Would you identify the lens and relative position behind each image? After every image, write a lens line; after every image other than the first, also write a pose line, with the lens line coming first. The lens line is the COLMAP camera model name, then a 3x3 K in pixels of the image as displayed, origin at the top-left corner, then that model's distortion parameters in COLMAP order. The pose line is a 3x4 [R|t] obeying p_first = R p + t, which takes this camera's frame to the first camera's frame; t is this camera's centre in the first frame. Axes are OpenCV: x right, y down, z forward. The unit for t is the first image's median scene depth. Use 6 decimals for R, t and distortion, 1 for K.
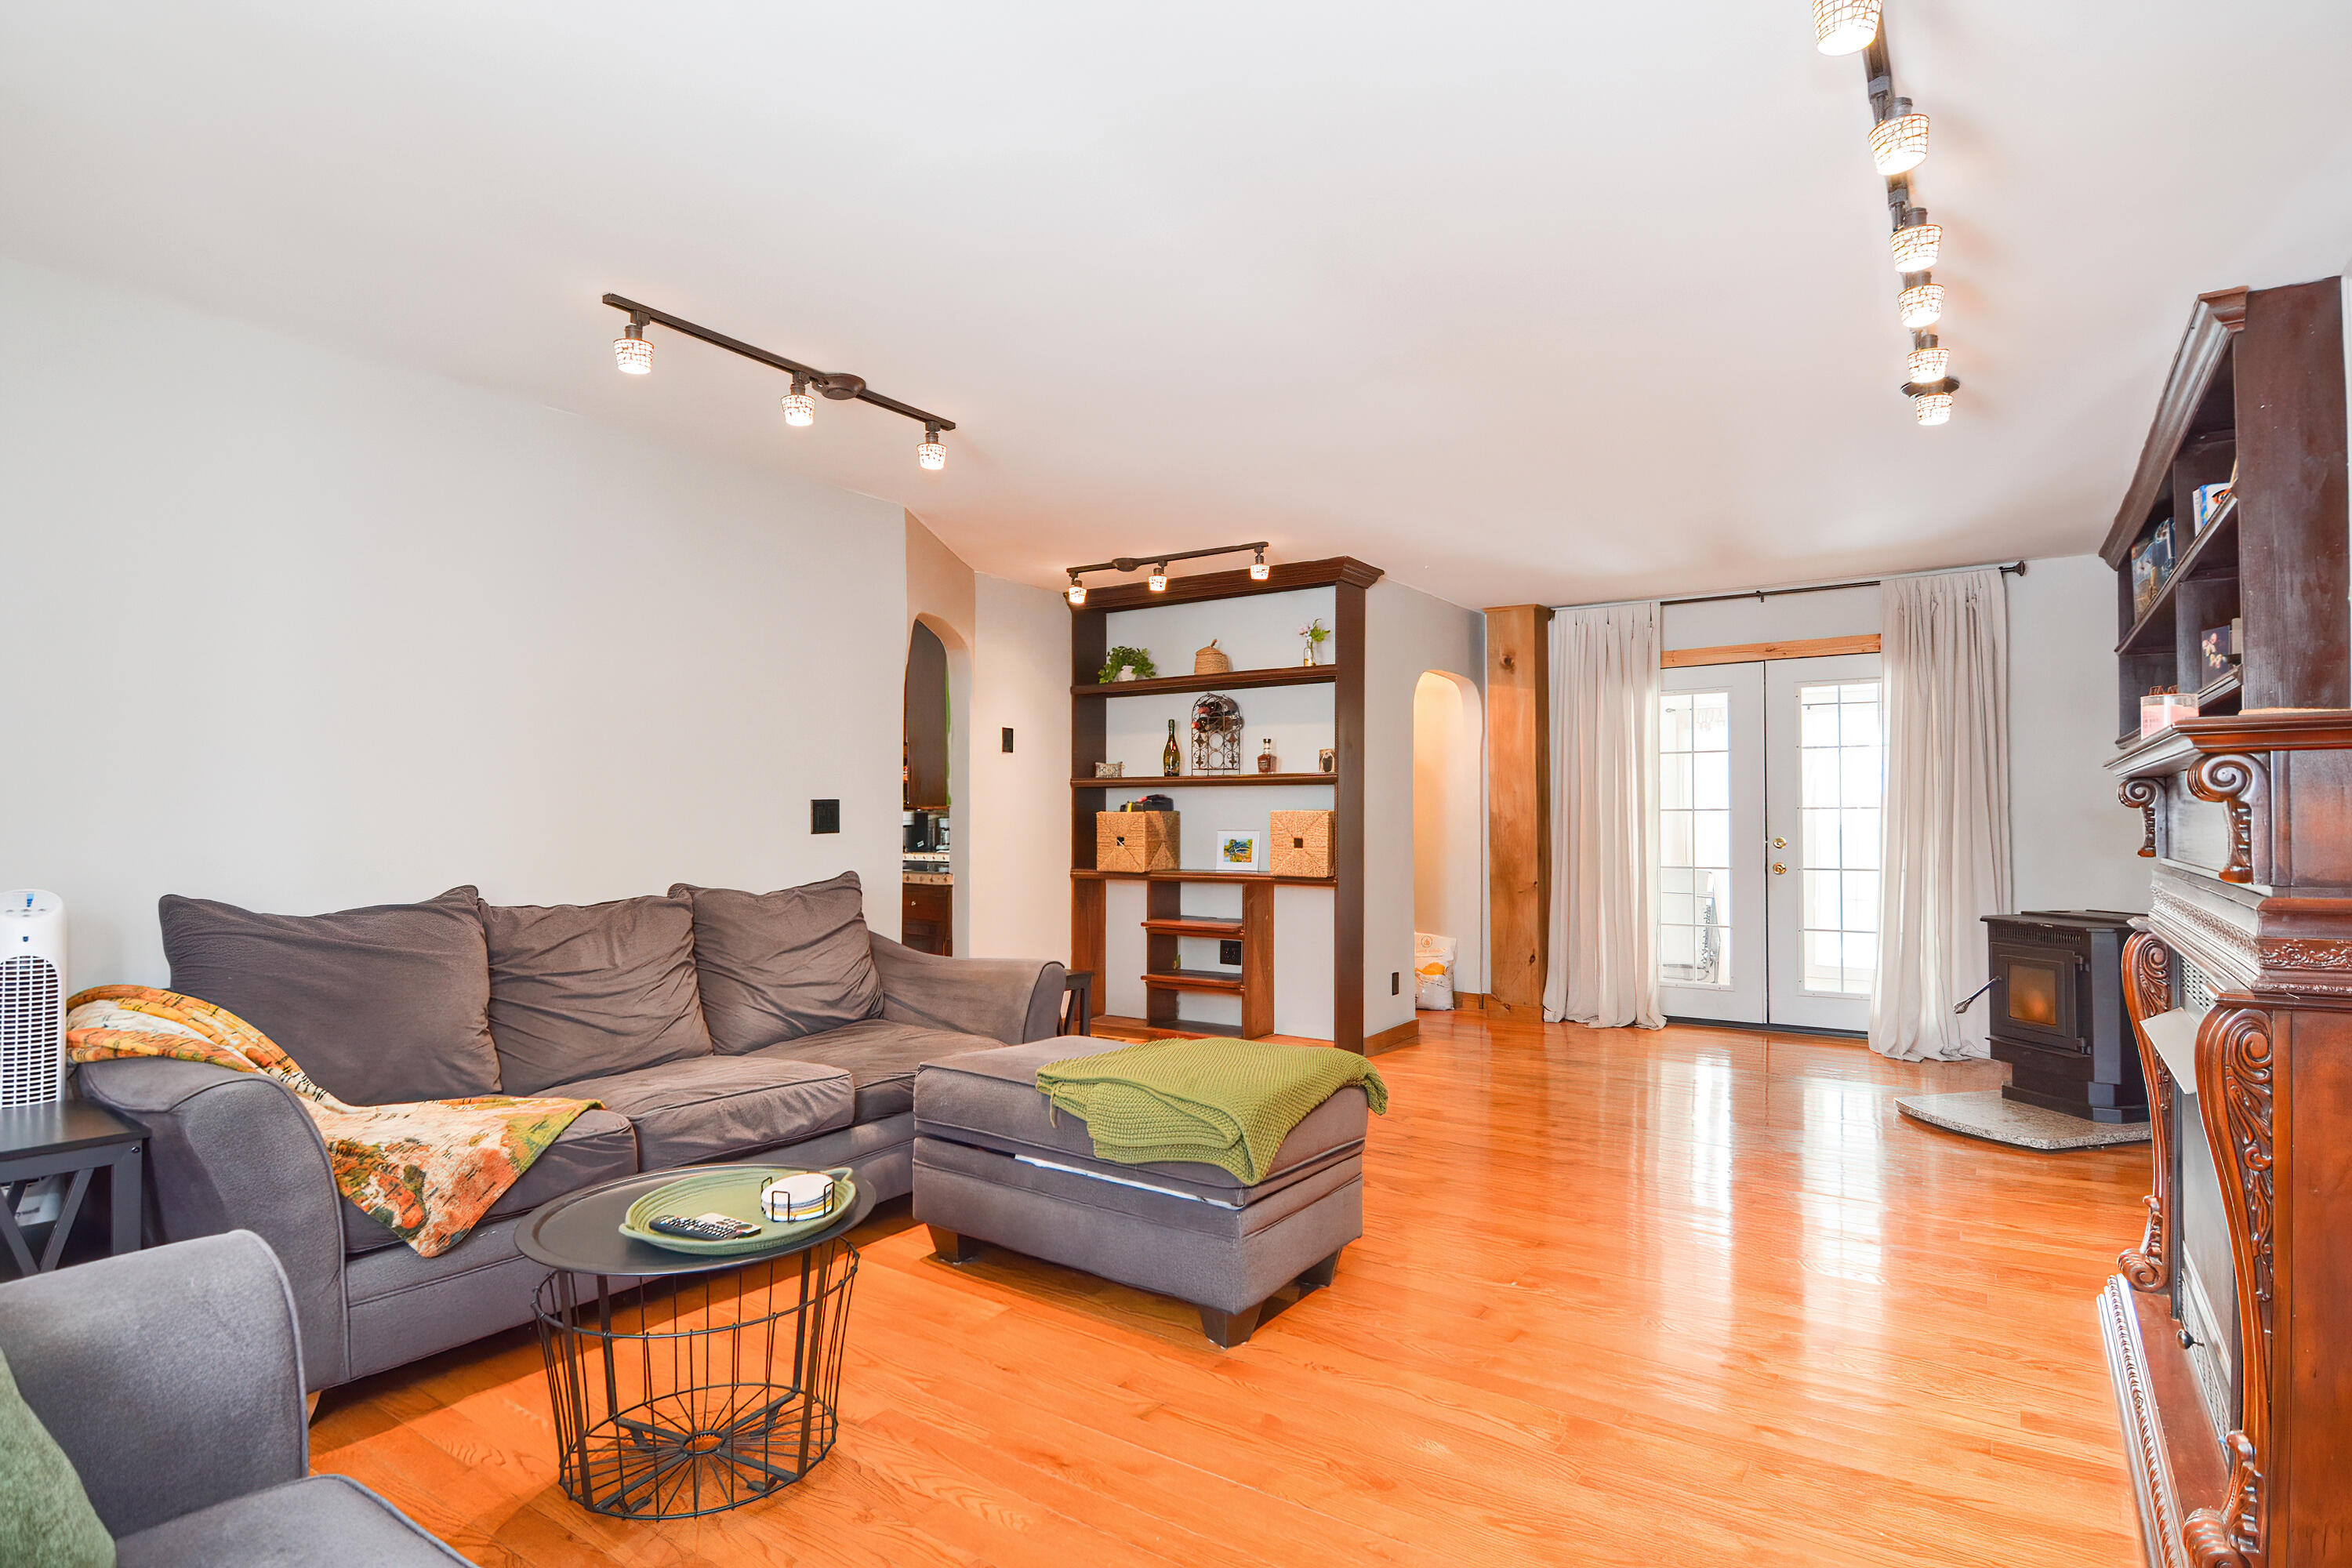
lens RADIAL K [[1220.8, 0, 1178.6], [0, 1220.8, 822.8], [0, 0, 1]] dist [-0.000845, -0.000320]
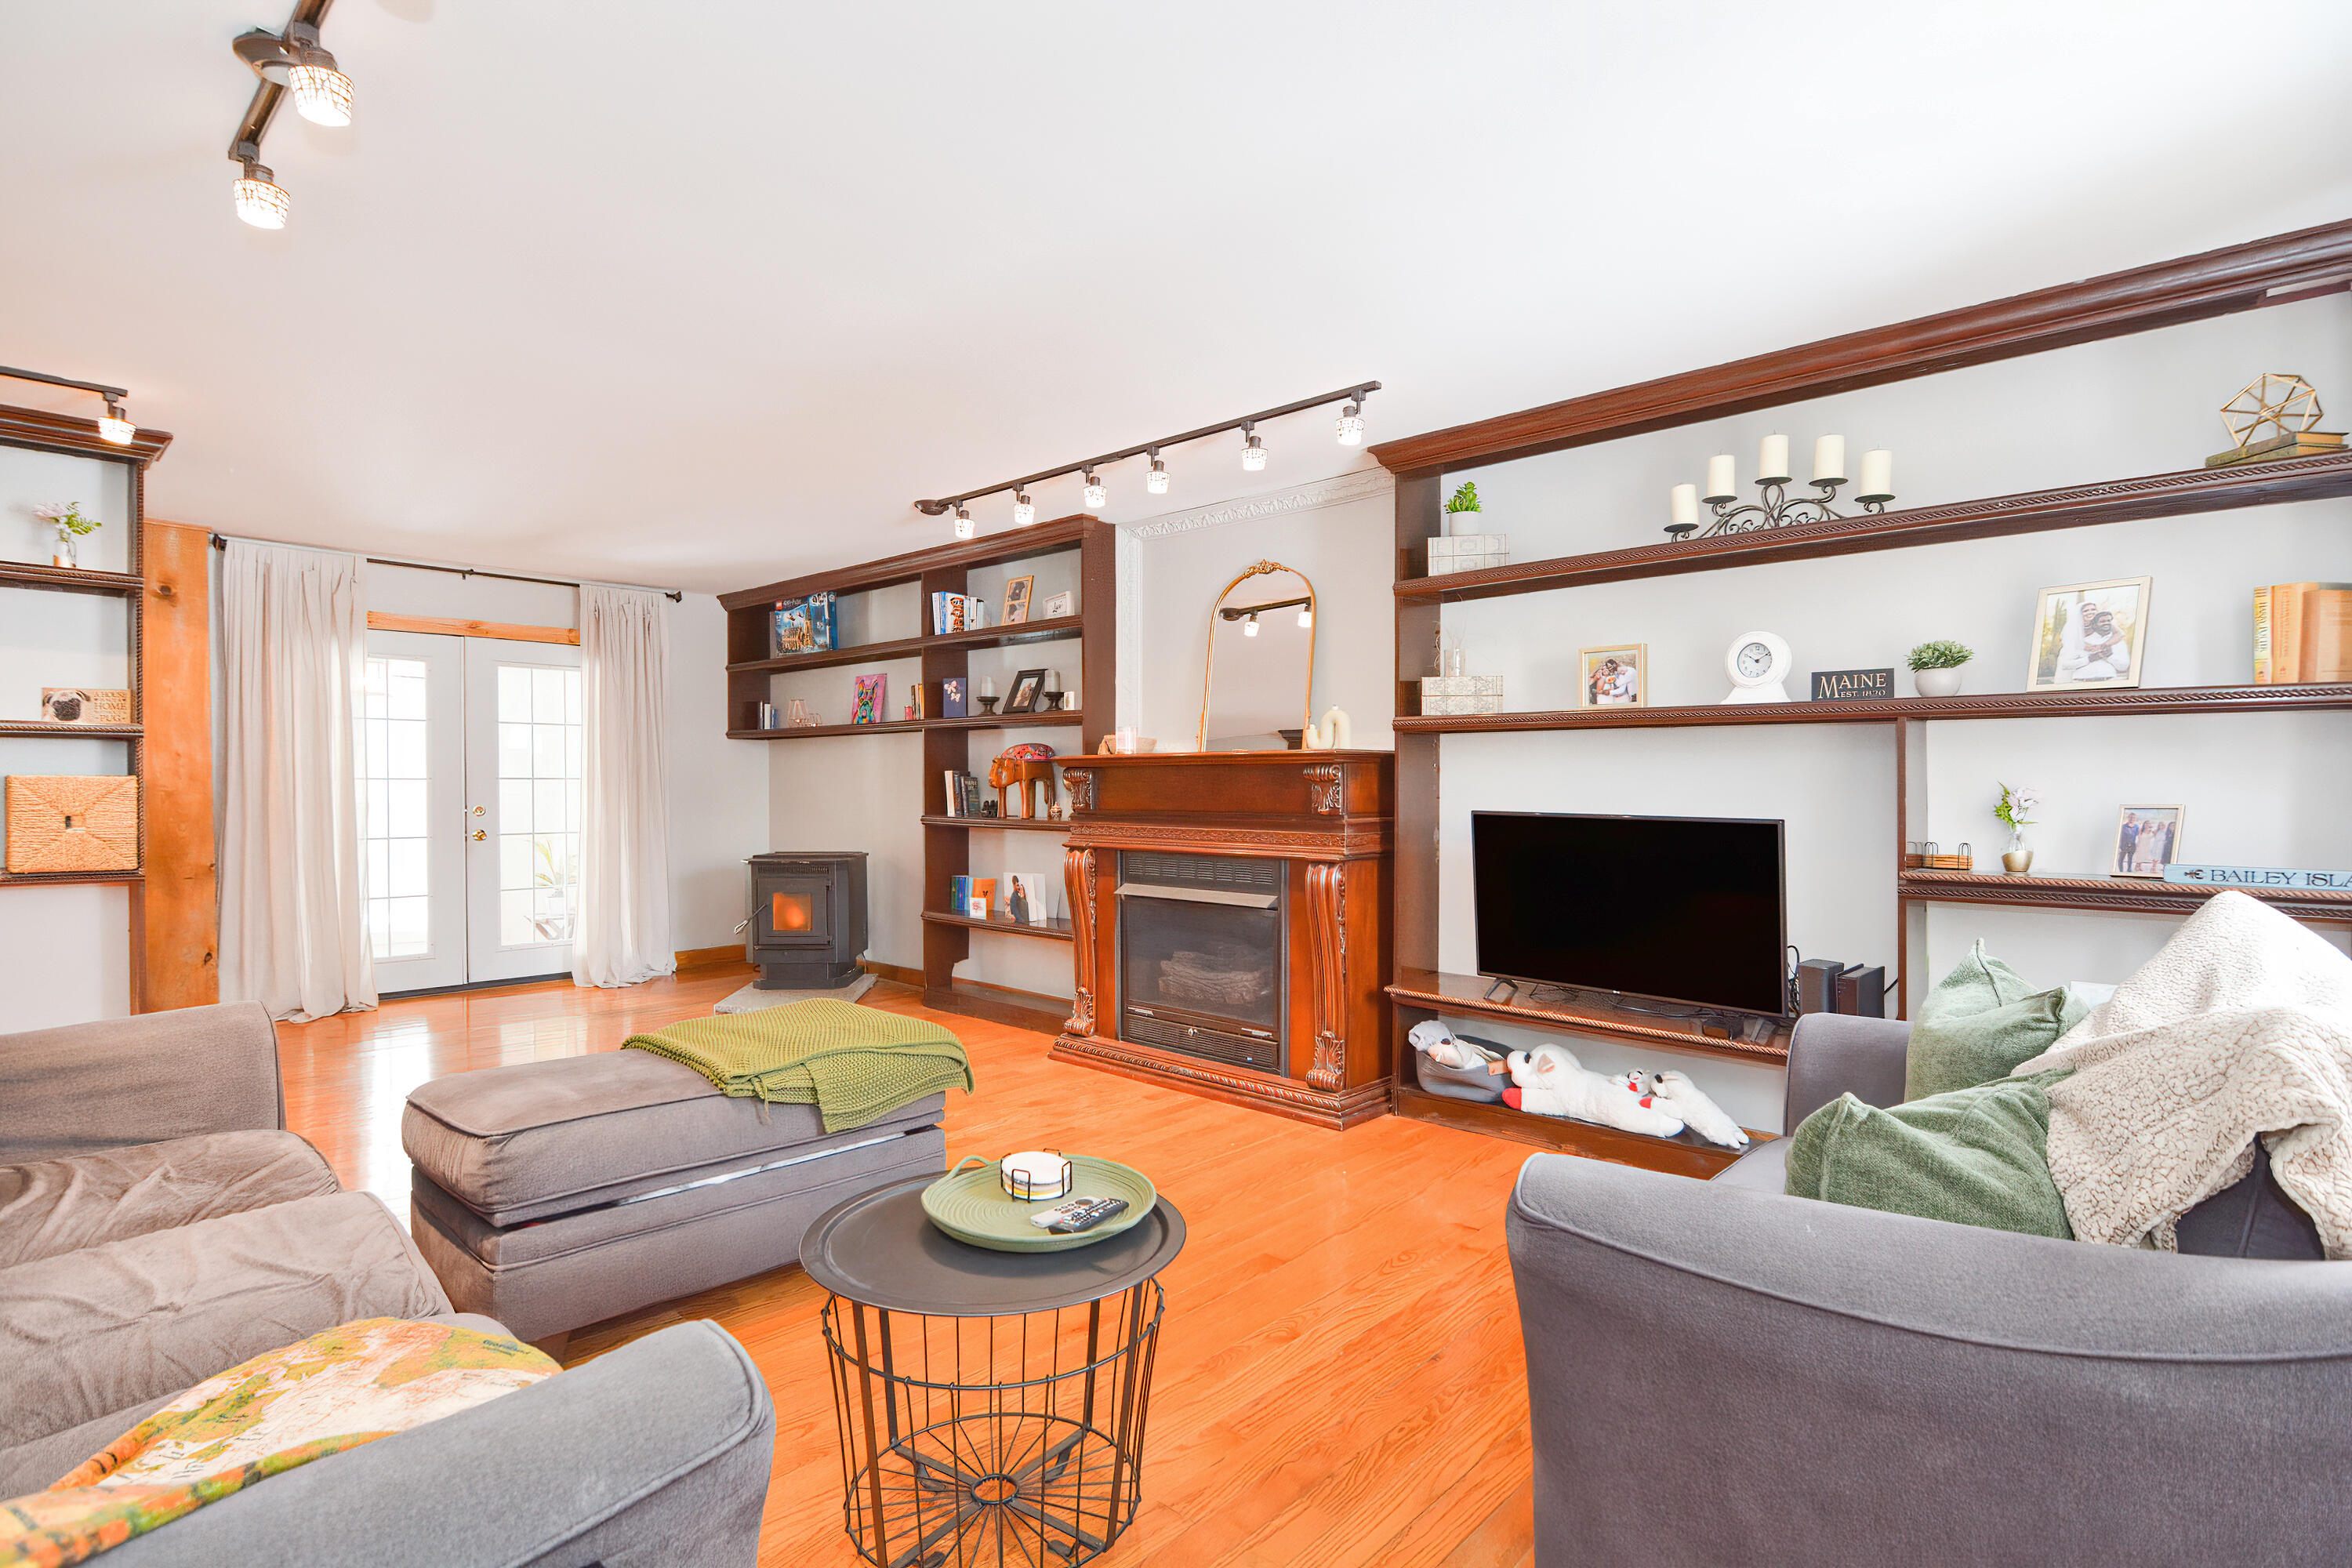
lens RADIAL K [[1152.1, 0, 1170.6], [0, 1152.1, 825.5], [0, 0, 1]] dist [-0.018713, -0.001133]
pose [[0.143999, -0.031258, 0.989084, -0.406682], [0.000265, 0.999502, 0.031548, -0.001960], [-0.989578, -0.004281, 0.143936, 0.265682]]
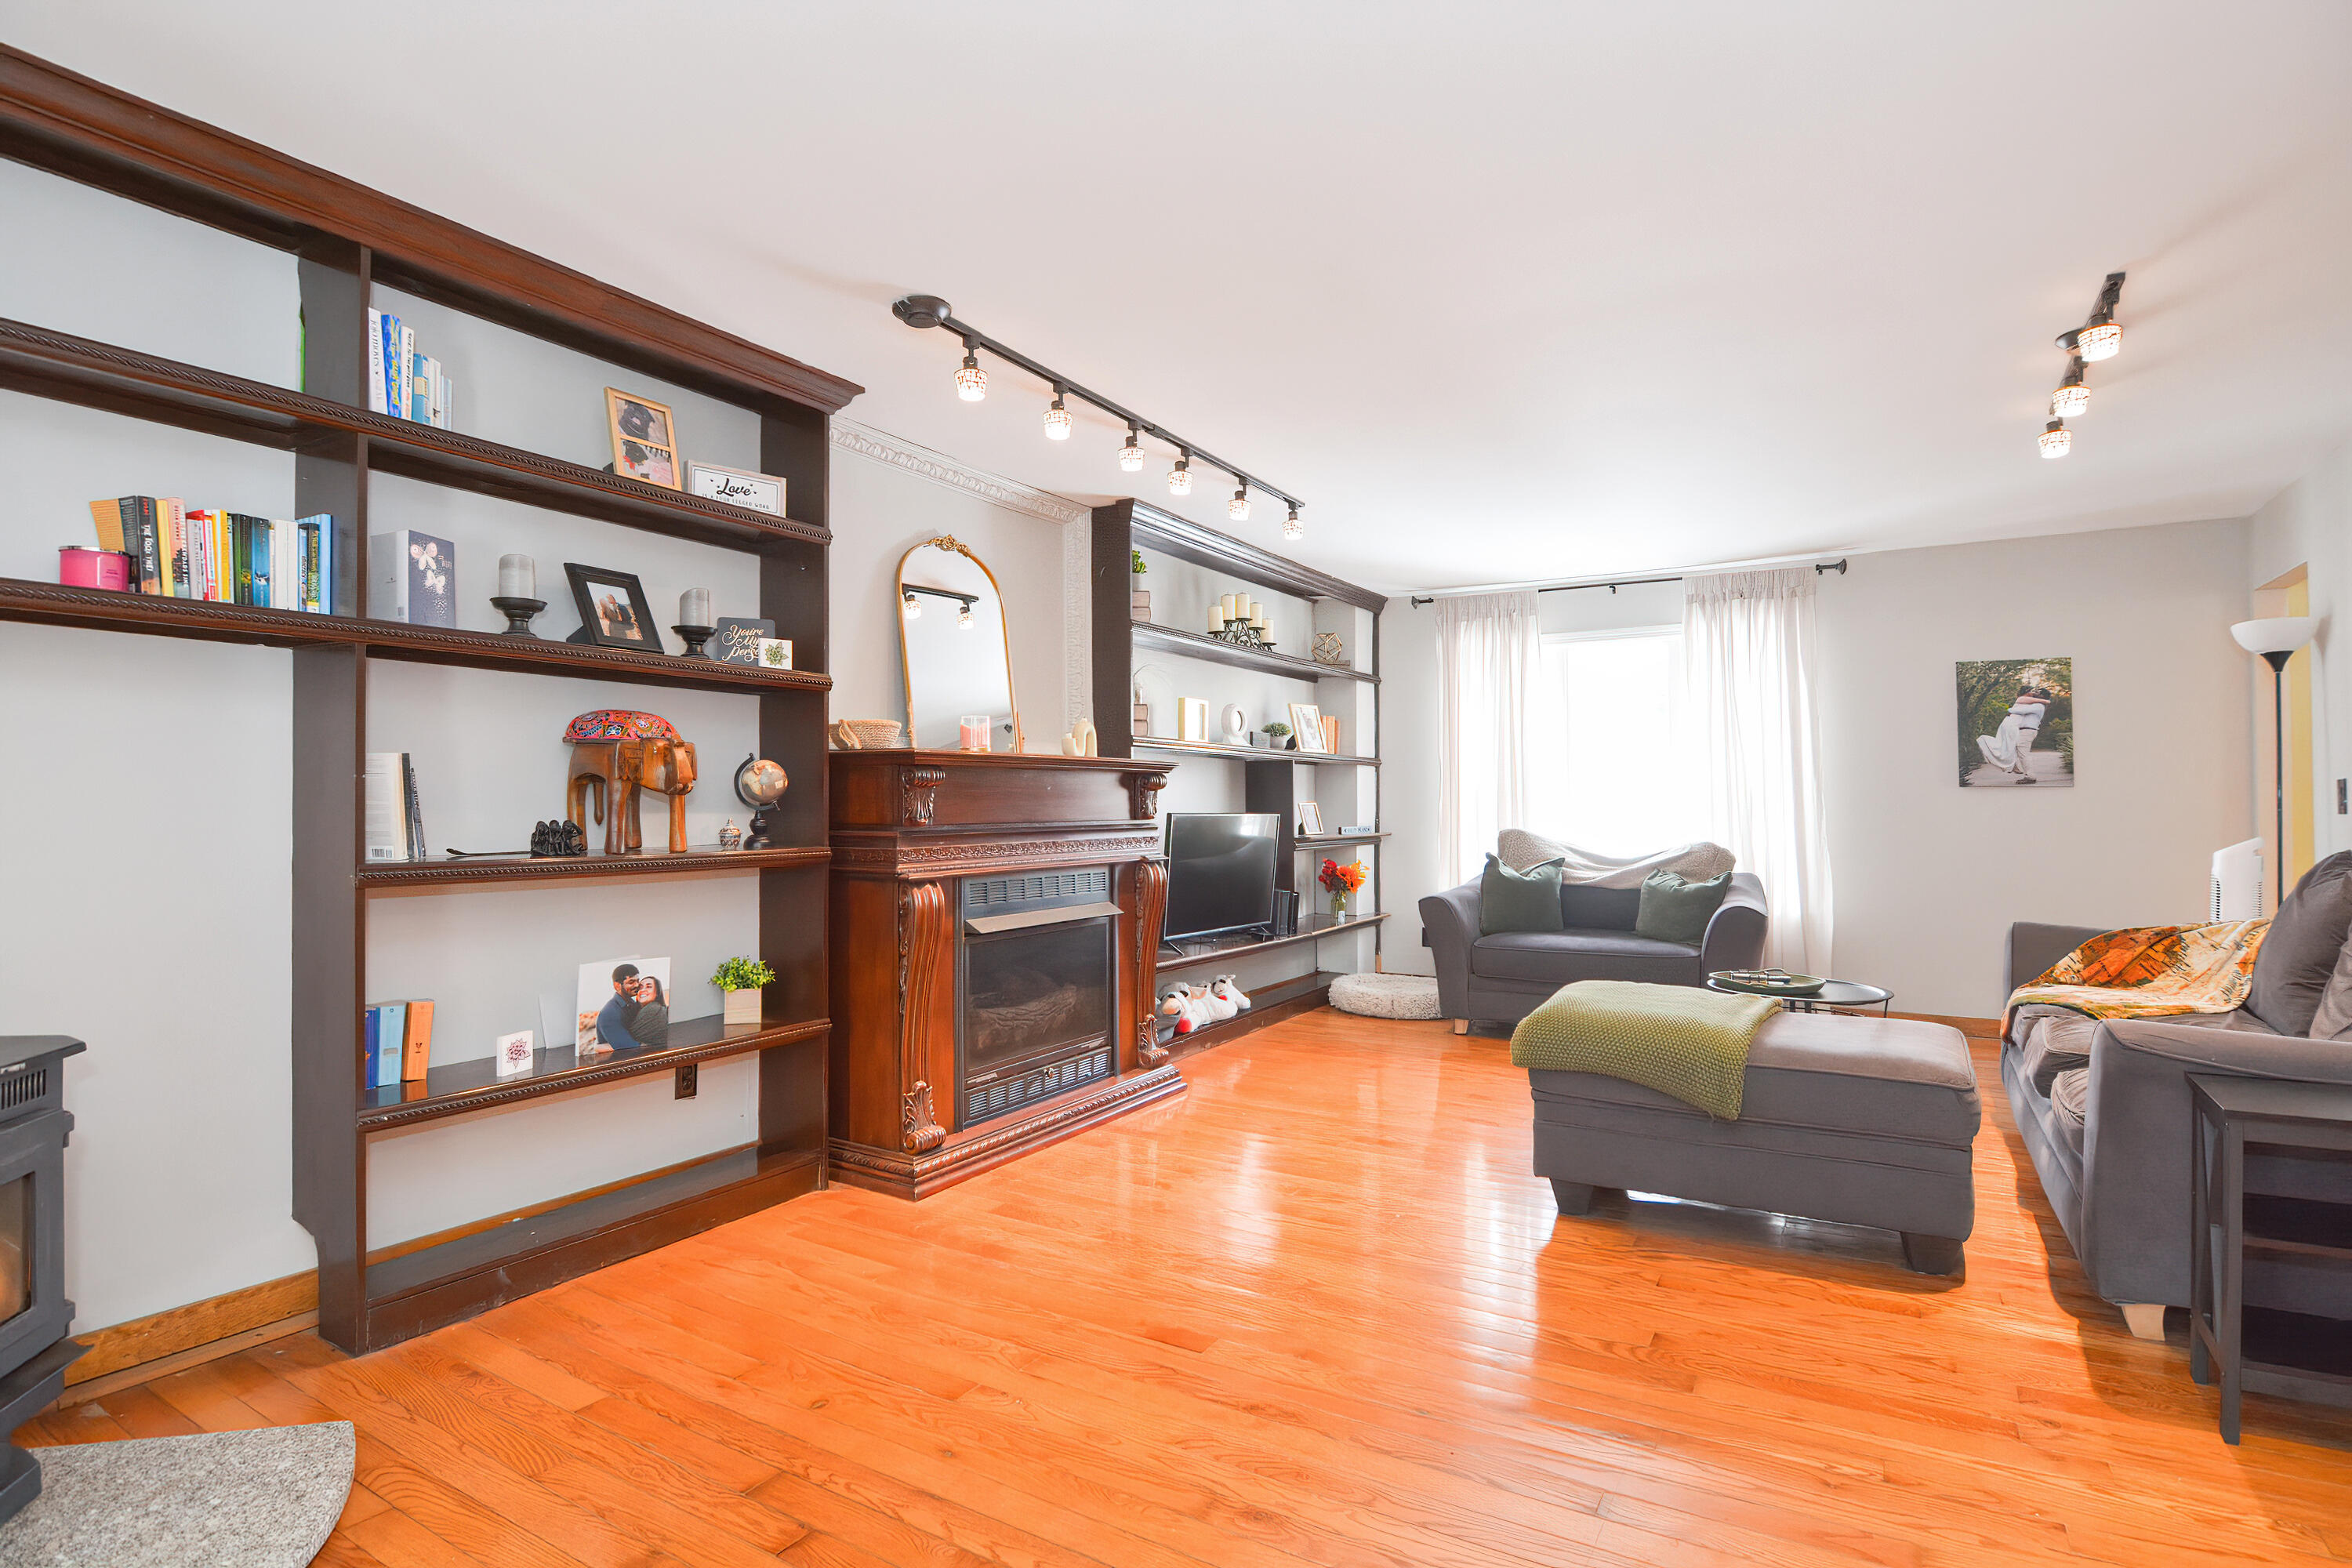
lens RADIAL K [[1183.6, 0, 1180.9], [0, 1183.6, 798.1], [0, 0, 1]] dist [-0.003884, -0.011992]
pose [[-0.997646, 0.003625, -0.068479, 0.259840], [0.003643, 0.999993, -0.000134, -0.000625], [0.068478, -0.000383, -0.997653, 0.994317]]
